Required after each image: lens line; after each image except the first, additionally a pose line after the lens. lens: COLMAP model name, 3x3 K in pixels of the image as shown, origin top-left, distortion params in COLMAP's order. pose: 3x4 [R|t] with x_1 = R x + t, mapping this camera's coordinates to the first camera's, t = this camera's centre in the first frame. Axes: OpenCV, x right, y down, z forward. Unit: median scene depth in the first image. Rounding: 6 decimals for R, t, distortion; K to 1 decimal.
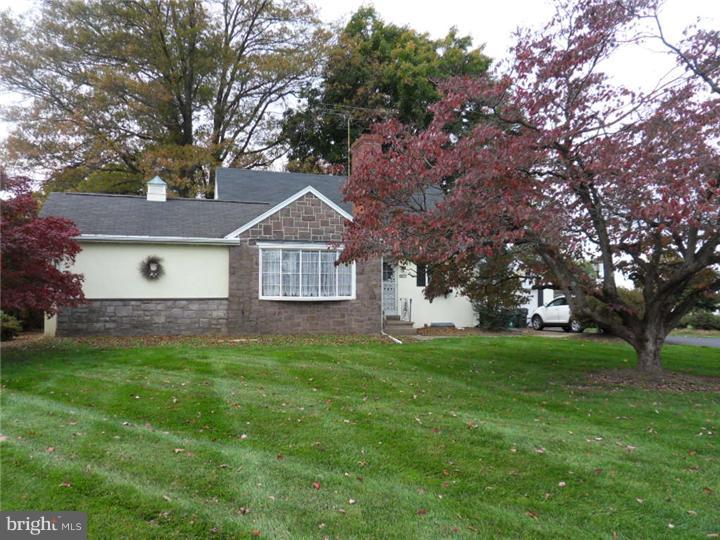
lens RADIAL K [[528.5, 0, 345.9], [0, 528.5, 283.9], [0, 0, 1]] dist [-0.022125, 0.010768]
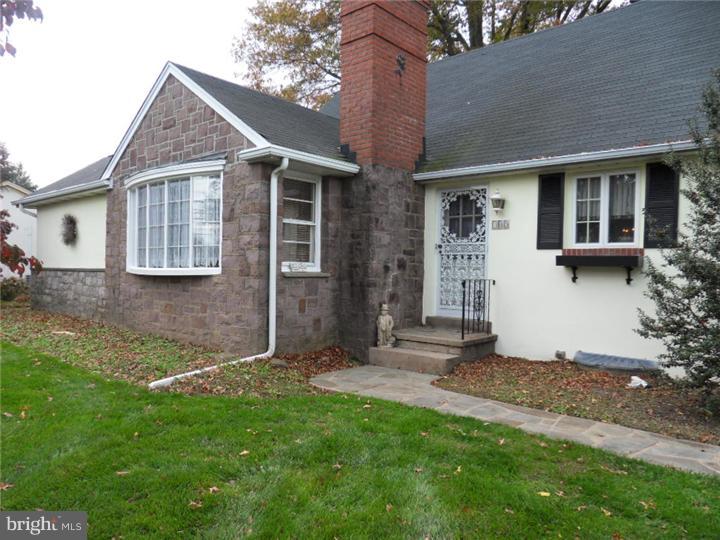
lens RADIAL K [[528.5, 0, 345.9], [0, 528.5, 283.9], [0, 0, 1]] dist [-0.022125, 0.010768]
pose [[0.523735, 0.024114, -0.851540, 0.484821], [-0.004810, 0.999667, 0.025351, 0.025356], [0.851868, -0.009181, 0.523677, 0.865719]]
